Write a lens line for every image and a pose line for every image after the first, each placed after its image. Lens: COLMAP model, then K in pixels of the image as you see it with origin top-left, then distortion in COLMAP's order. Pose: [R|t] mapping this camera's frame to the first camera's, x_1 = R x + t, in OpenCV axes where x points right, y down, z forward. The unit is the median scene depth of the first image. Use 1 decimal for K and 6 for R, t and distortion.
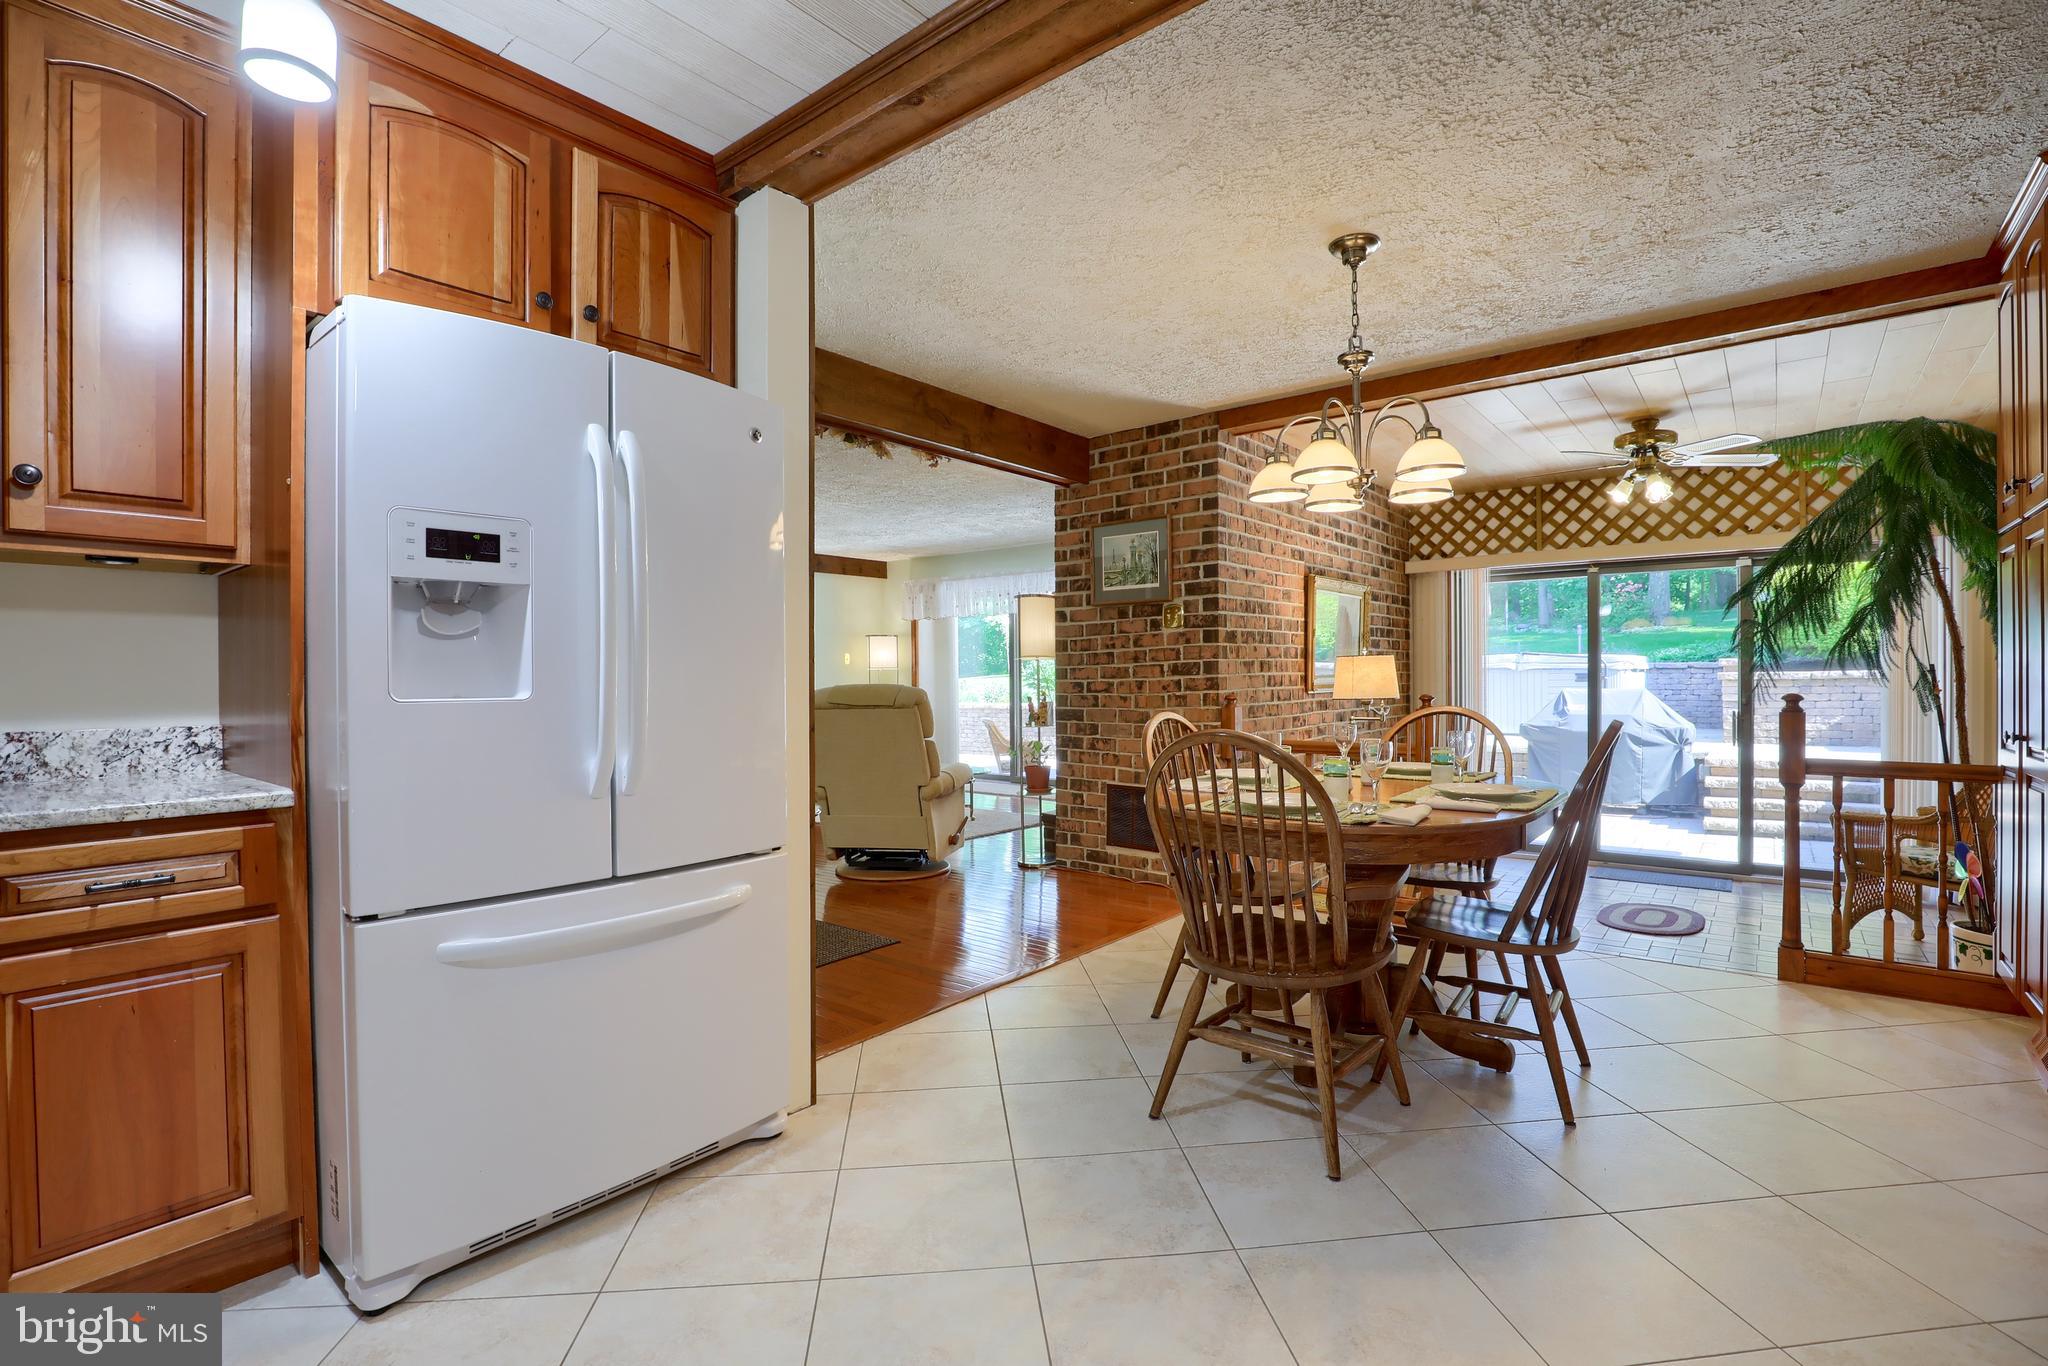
lens RADIAL K [[958.0, 0, 1044.1], [0, 958.0, 689.7], [0, 0, 1]] dist [-0.053399, -0.000068]
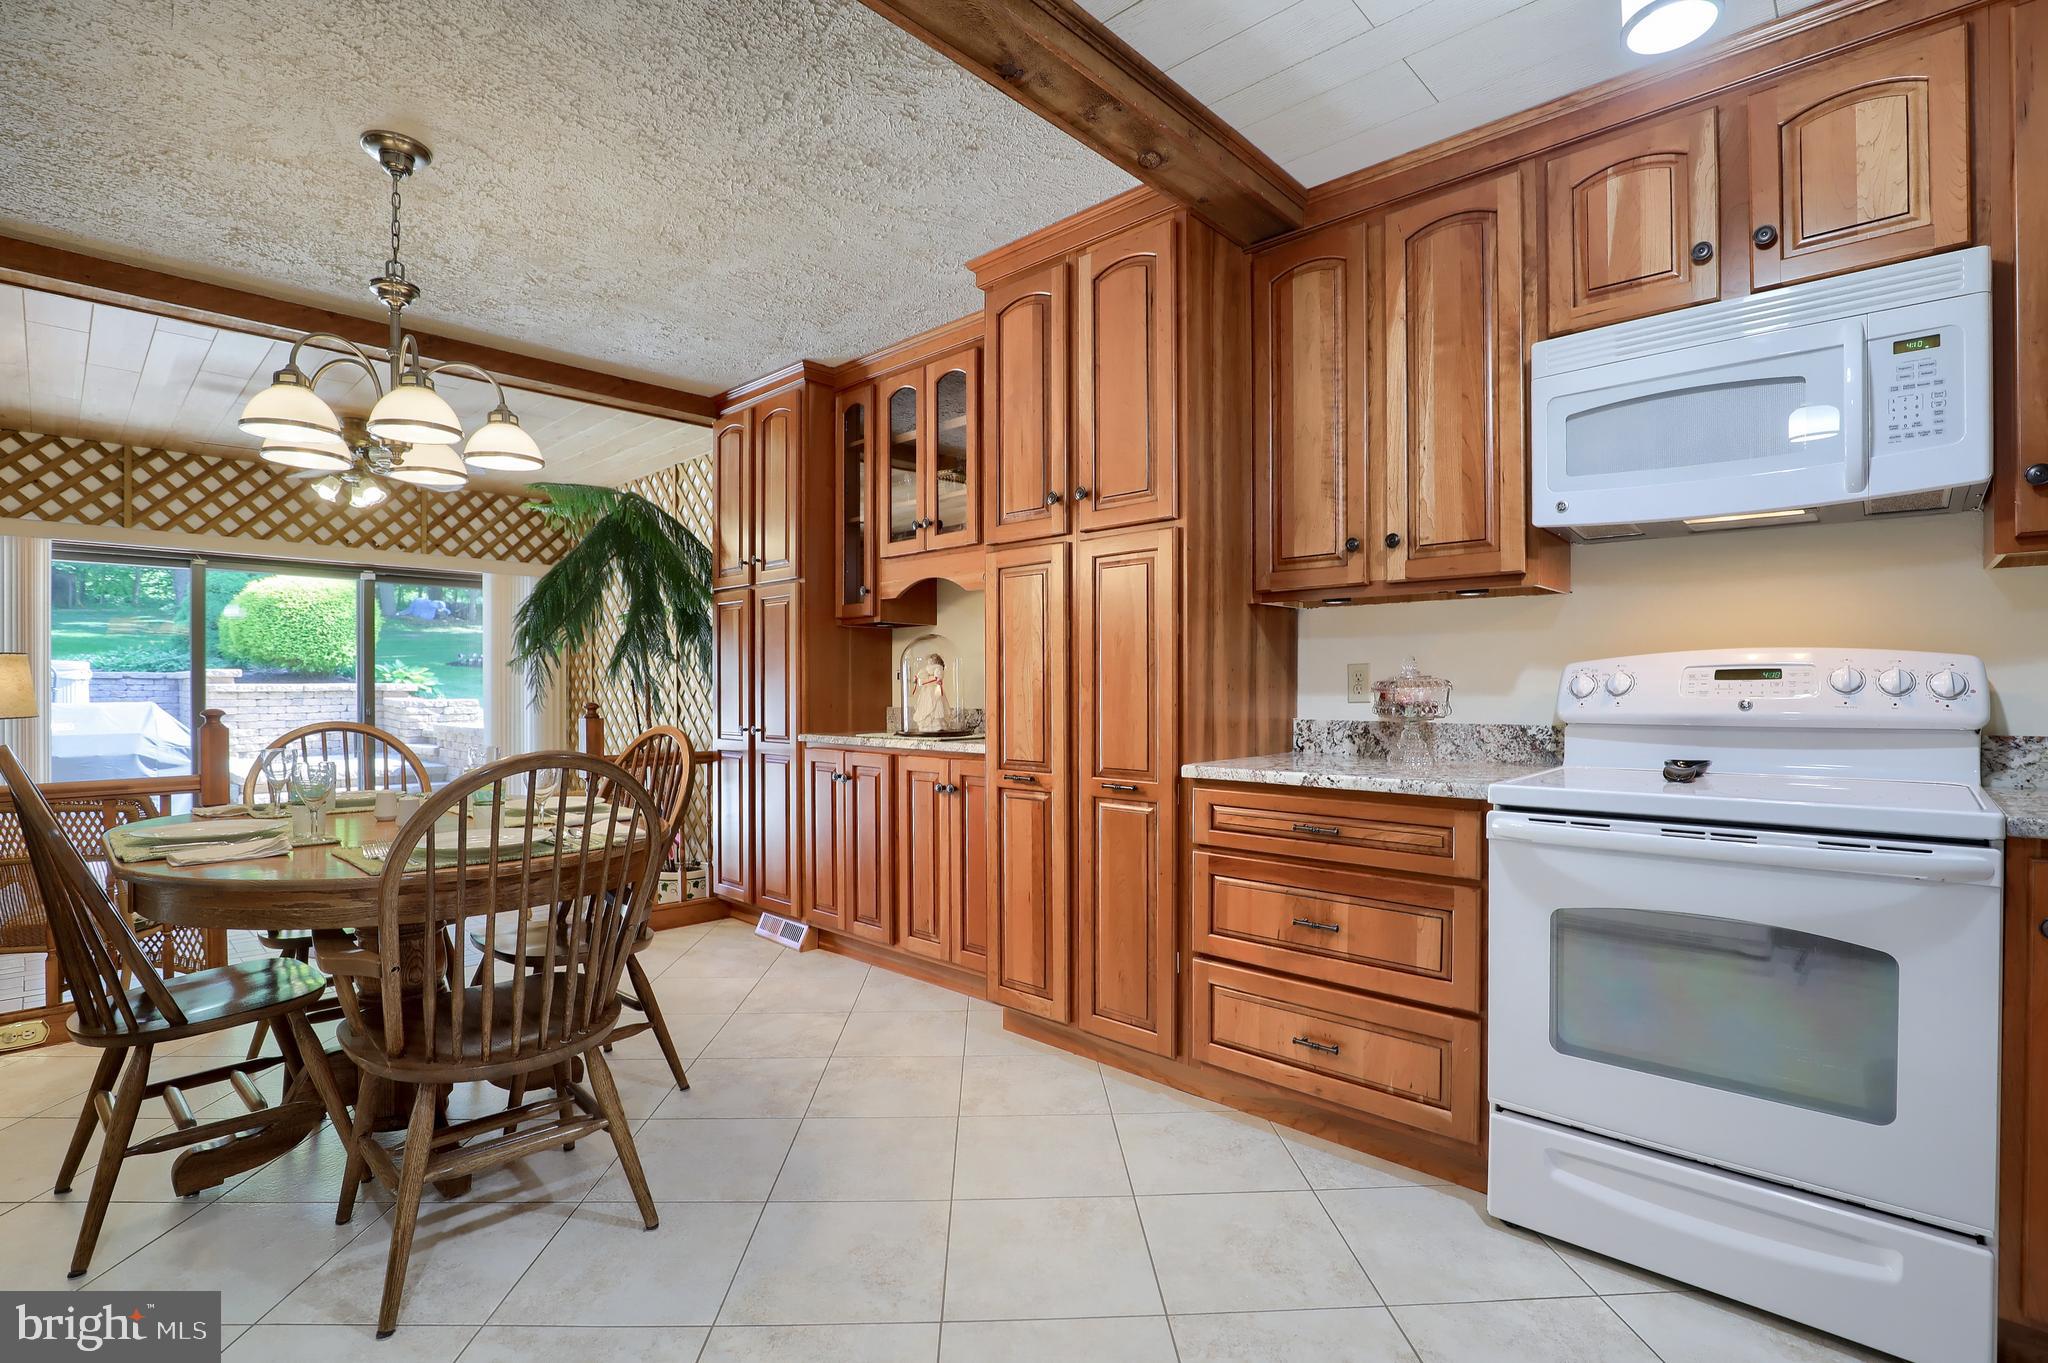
lens RADIAL K [[955.9, 0, 1024.0], [0, 955.9, 681.5], [0, 0, 1]] dist [-0.002998, -0.000511]
pose [[0.073515, 0.013621, 0.997201, -0.280245], [0.008735, 0.999860, -0.014302, -0.001366], [-0.997256, 0.009762, 0.073386, 0.254786]]
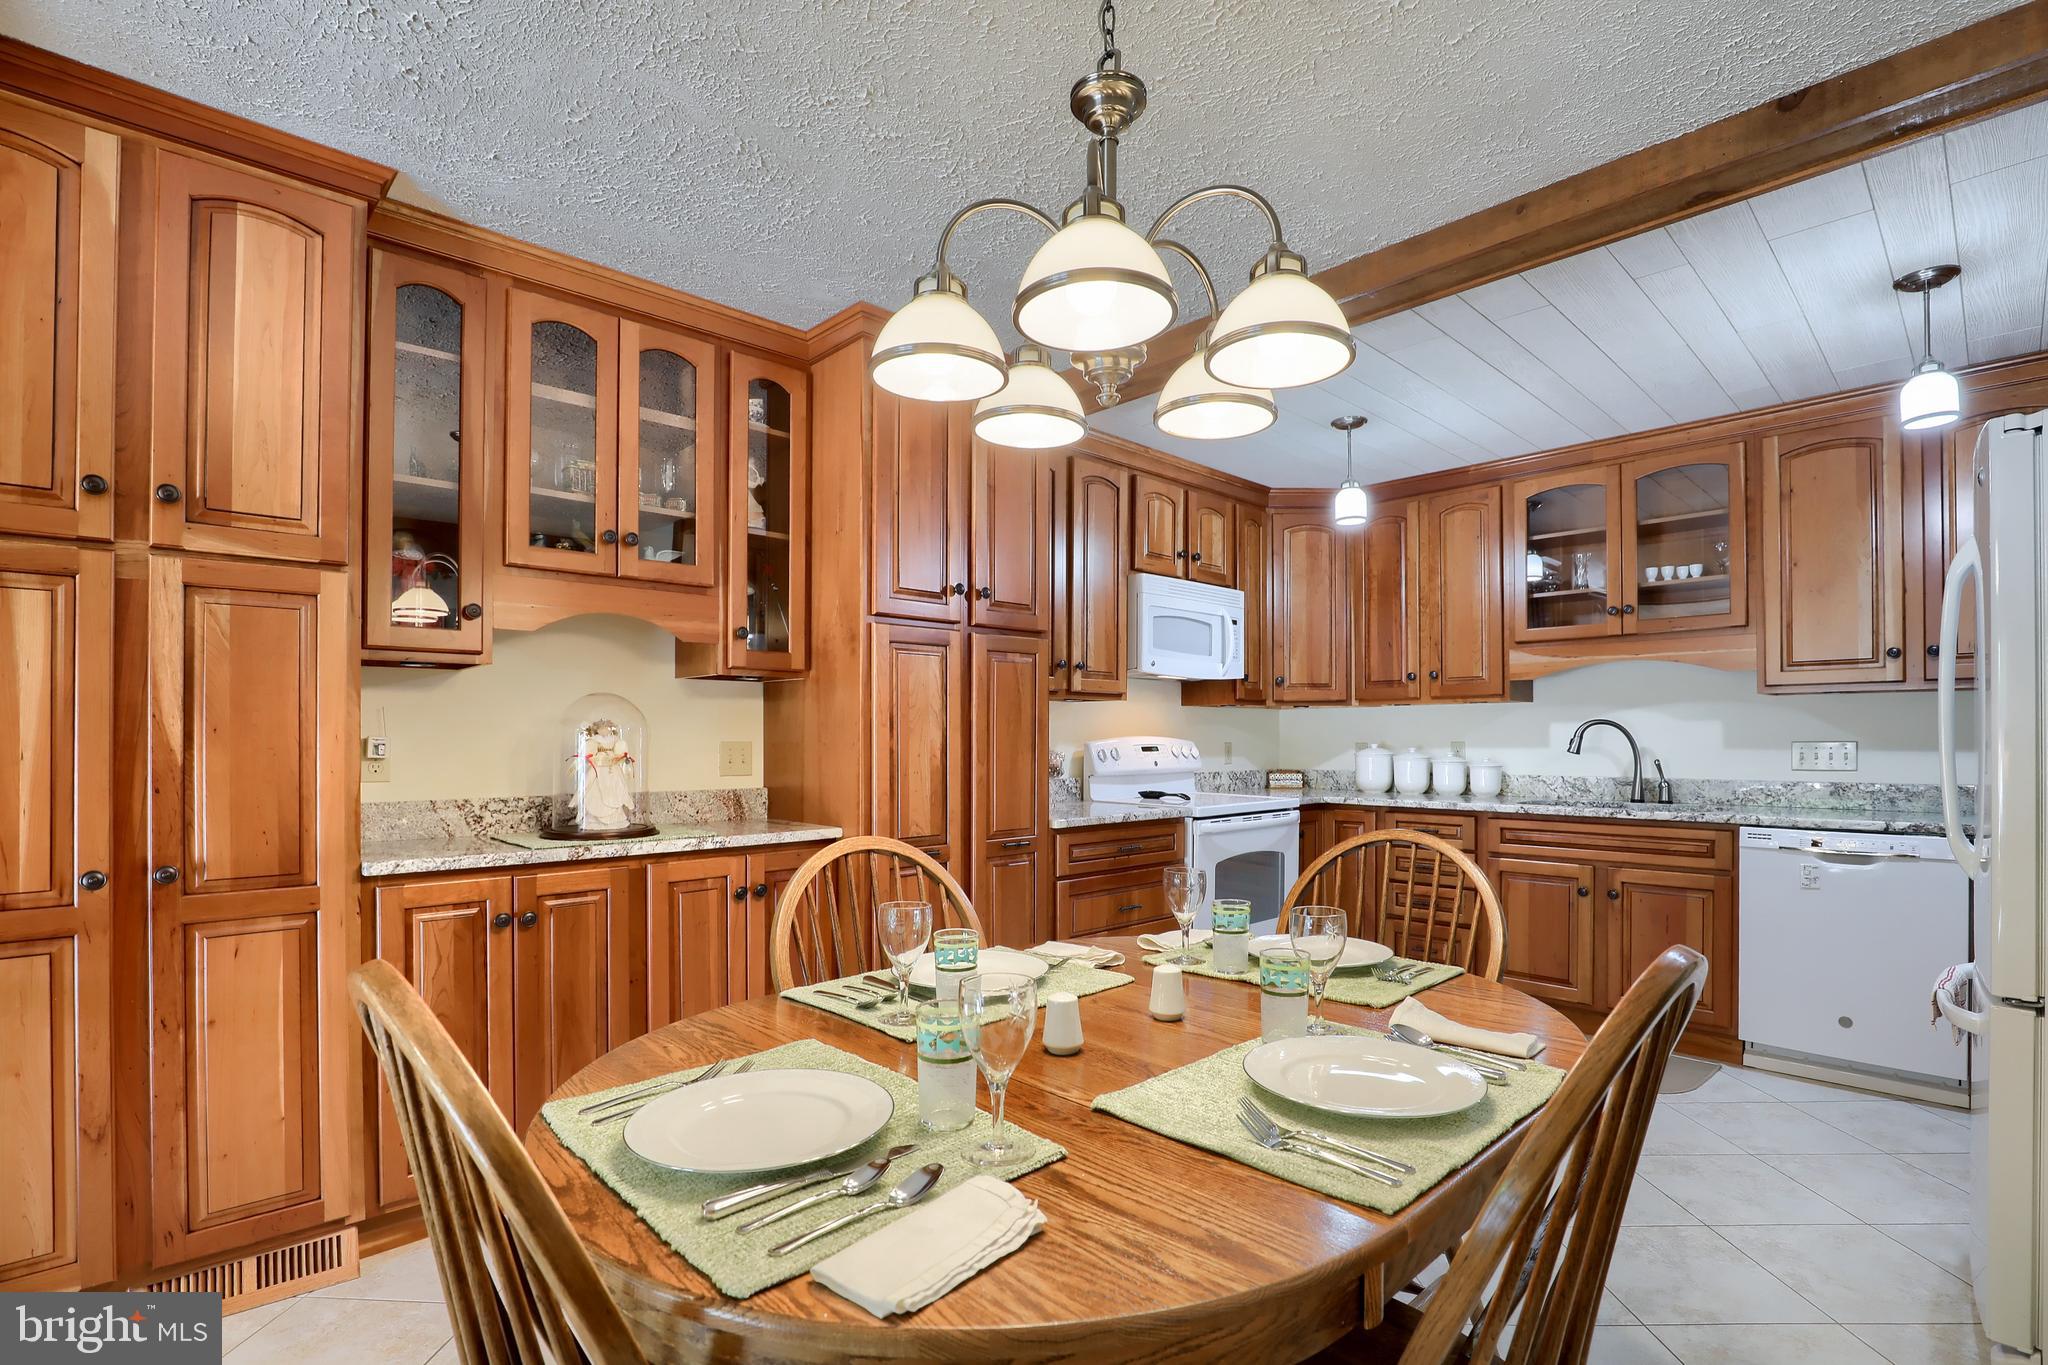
lens RADIAL K [[987.6, 0, 1026.9], [0, 987.6, 729.0], [0, 0, 1]] dist [-0.001906, -0.000138]
pose [[-0.991637, 0.010898, 0.128601, 0.205697], [0.010740, 0.999940, -0.001921, -0.029013], [-0.128614, -0.000524, -0.991695, 0.968687]]
